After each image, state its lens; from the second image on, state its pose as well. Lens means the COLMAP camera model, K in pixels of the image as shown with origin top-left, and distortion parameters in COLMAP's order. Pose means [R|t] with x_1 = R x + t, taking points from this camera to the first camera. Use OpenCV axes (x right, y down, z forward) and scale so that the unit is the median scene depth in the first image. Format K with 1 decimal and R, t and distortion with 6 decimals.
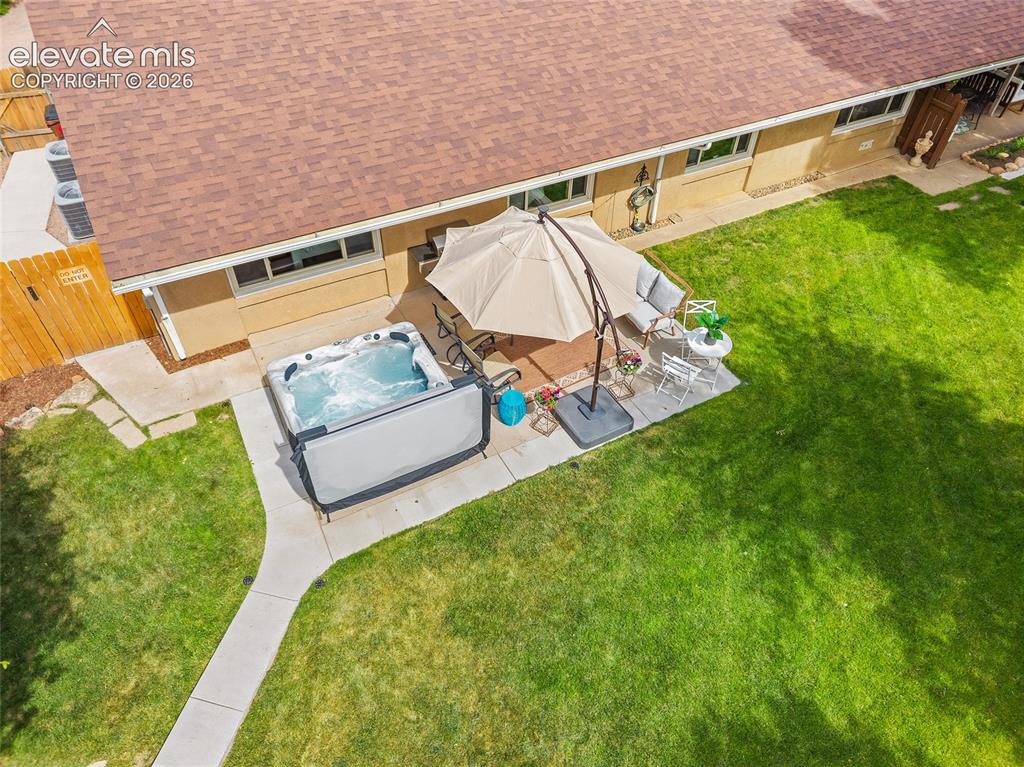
lens RADIAL K [[702.0, 0, 514.6], [0, 702.0, 383.2], [0, 0, 1]] dist [0.014587, -0.004373]
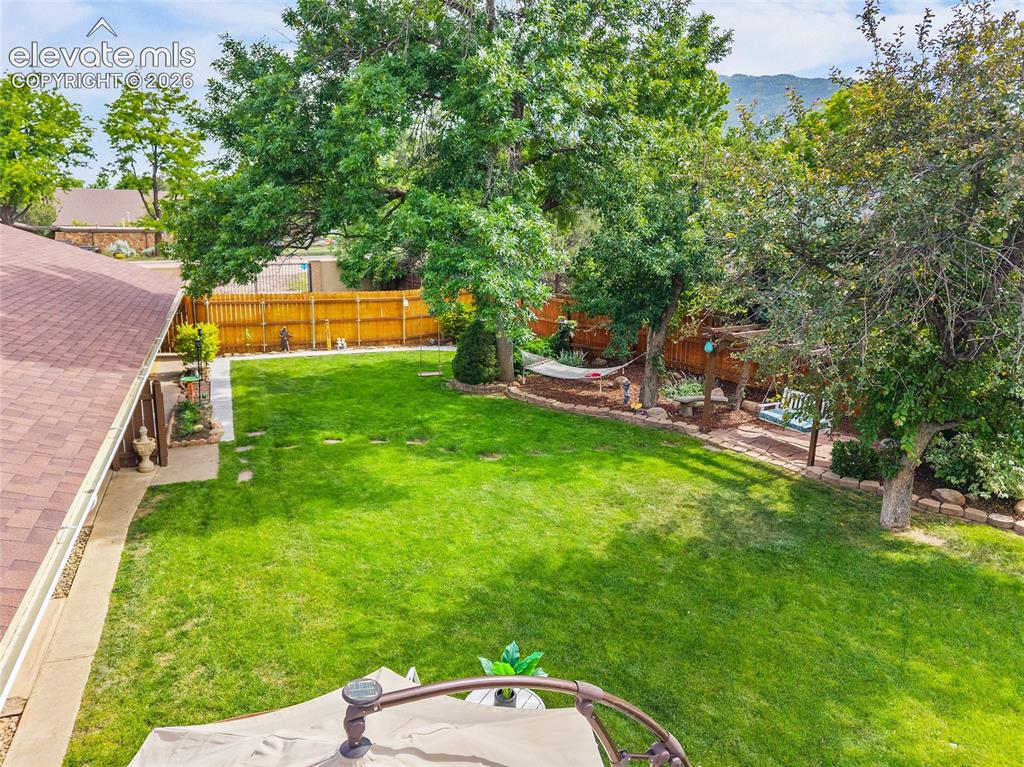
lens RADIAL K [[702.0, 0, 514.6], [0, 702.0, 383.2], [0, 0, 1]] dist [0.014587, -0.004373]
pose [[0.107133, -0.246586, 0.963181, -0.119347], [0.688347, 0.717430, 0.107107, -0.208955], [-0.717427, 0.651528, 0.246597, 0.523966]]
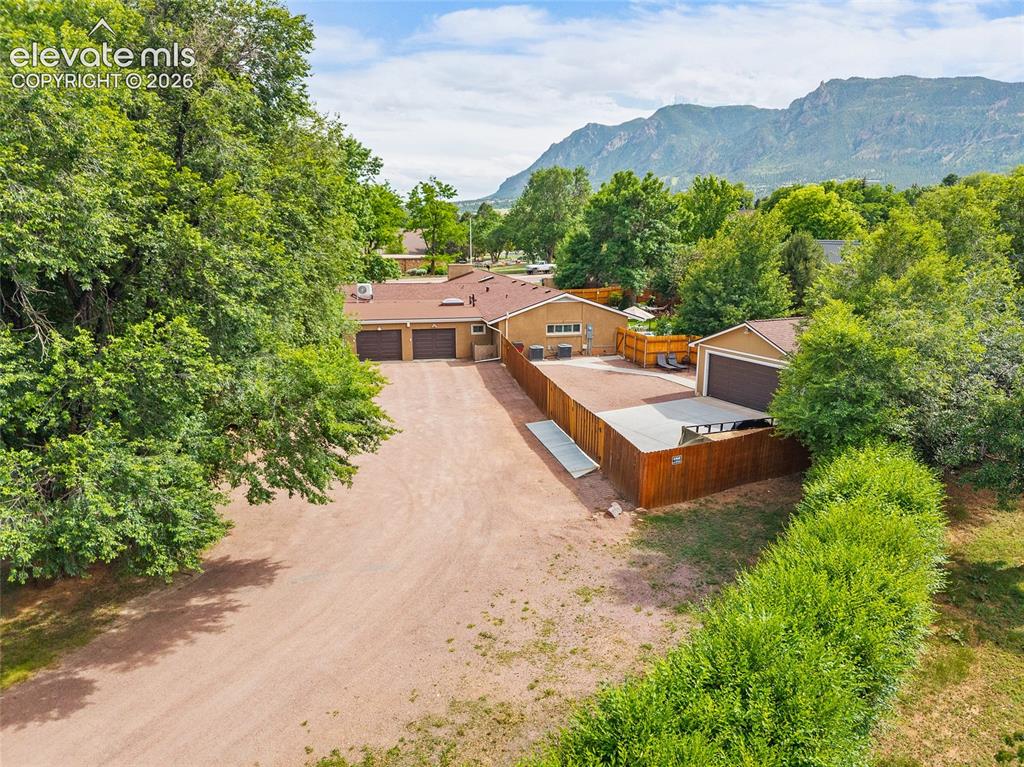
lens RADIAL K [[699.0, 0, 516.0], [0, 699.0, 387.1], [0, 0, 1]] dist [0.033051, -0.002061]
pose [[0.247068, -0.236192, 0.939772, -3.618090], [0.684357, 0.729140, 0.003335, -0.276073], [-0.686012, 0.642315, 0.341787, 0.111877]]
